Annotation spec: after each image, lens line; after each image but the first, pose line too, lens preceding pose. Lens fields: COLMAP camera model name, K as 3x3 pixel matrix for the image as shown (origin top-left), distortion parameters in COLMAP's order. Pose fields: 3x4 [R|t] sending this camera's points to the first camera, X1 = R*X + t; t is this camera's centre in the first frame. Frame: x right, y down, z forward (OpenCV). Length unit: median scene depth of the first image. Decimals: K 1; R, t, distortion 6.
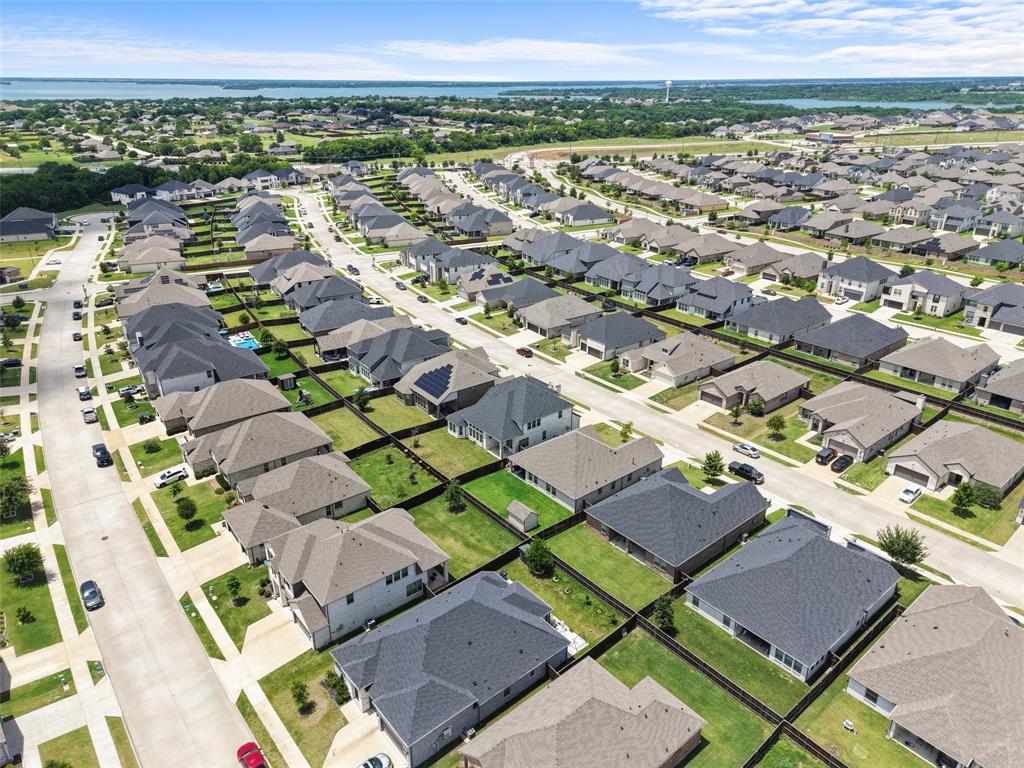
lens RADIAL K [[675.6, 0, 512.0], [0, 675.6, 384.0], [0, 0, 1]] dist [0.048704, -0.004090]
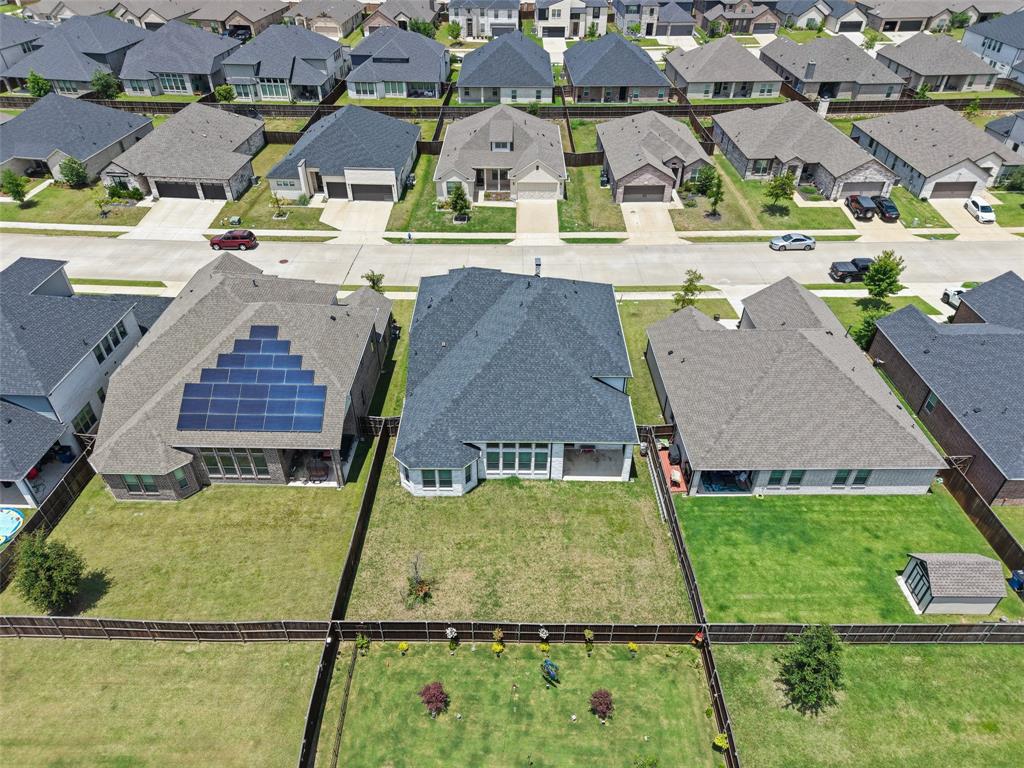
lens RADIAL K [[675.6, 0, 512.0], [0, 675.6, 384.0], [0, 0, 1]] dist [0.048704, -0.004090]
pose [[0.627211, -0.477265, 0.615487, -0.190054], [0.314179, 0.878143, 0.360772, -0.069069], [-0.712669, -0.032907, 0.700728, 0.541255]]
